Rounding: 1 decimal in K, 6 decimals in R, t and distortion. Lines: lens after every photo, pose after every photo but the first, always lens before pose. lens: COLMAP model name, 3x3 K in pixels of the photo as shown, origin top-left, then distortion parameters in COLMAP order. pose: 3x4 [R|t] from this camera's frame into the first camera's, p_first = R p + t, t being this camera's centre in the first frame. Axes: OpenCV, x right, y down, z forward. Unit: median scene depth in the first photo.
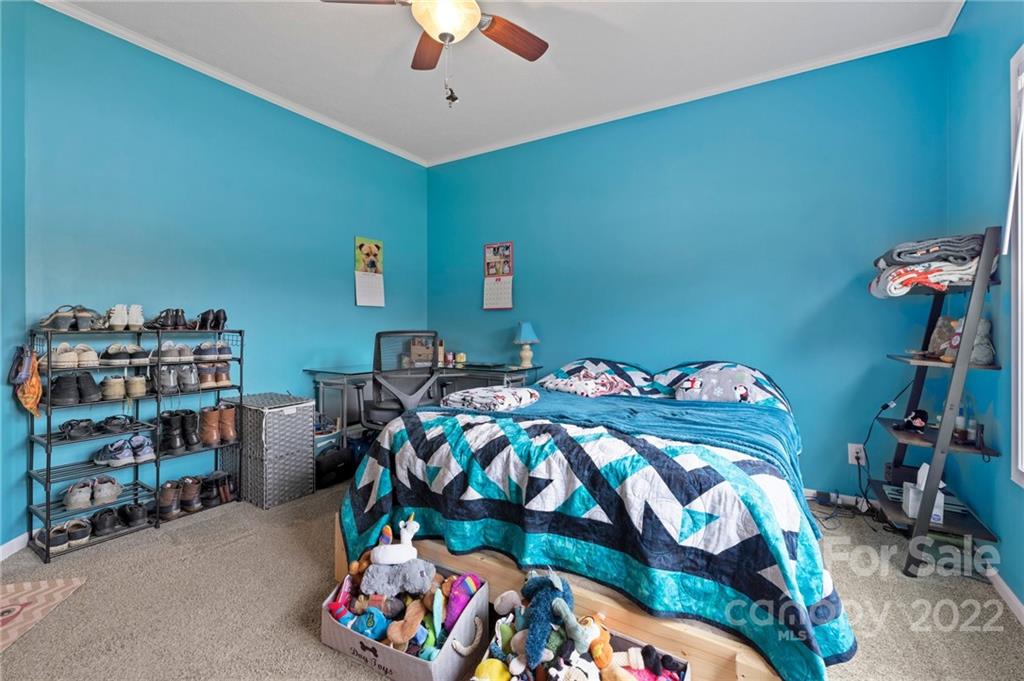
lens RADIAL K [[442.0, 0, 518.0], [0, 442.0, 333.8], [0, 0, 1]] dist [0.013287, 0.000072]
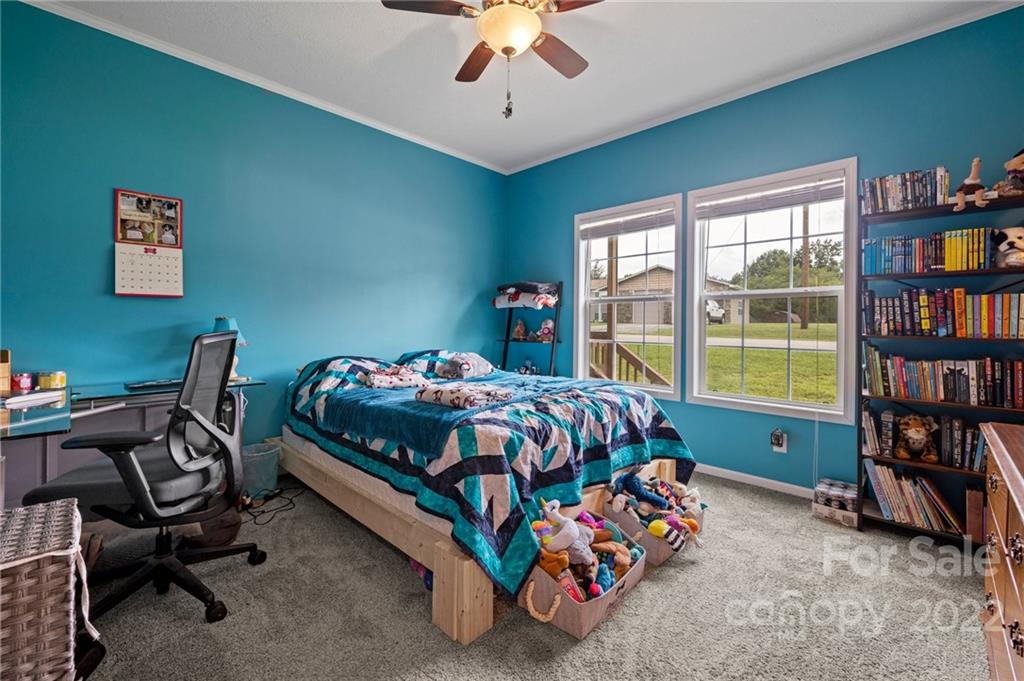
lens RADIAL K [[434.7, 0, 510.1], [0, 434.7, 329.7], [0, 0, 1]] dist [0.000342, 0.000257]
pose [[0.219421, -0.016606, 0.975489, -0.555299], [0.008200, 0.999851, 0.015176, -0.012981], [-0.975596, 0.004669, 0.219525, 0.355355]]
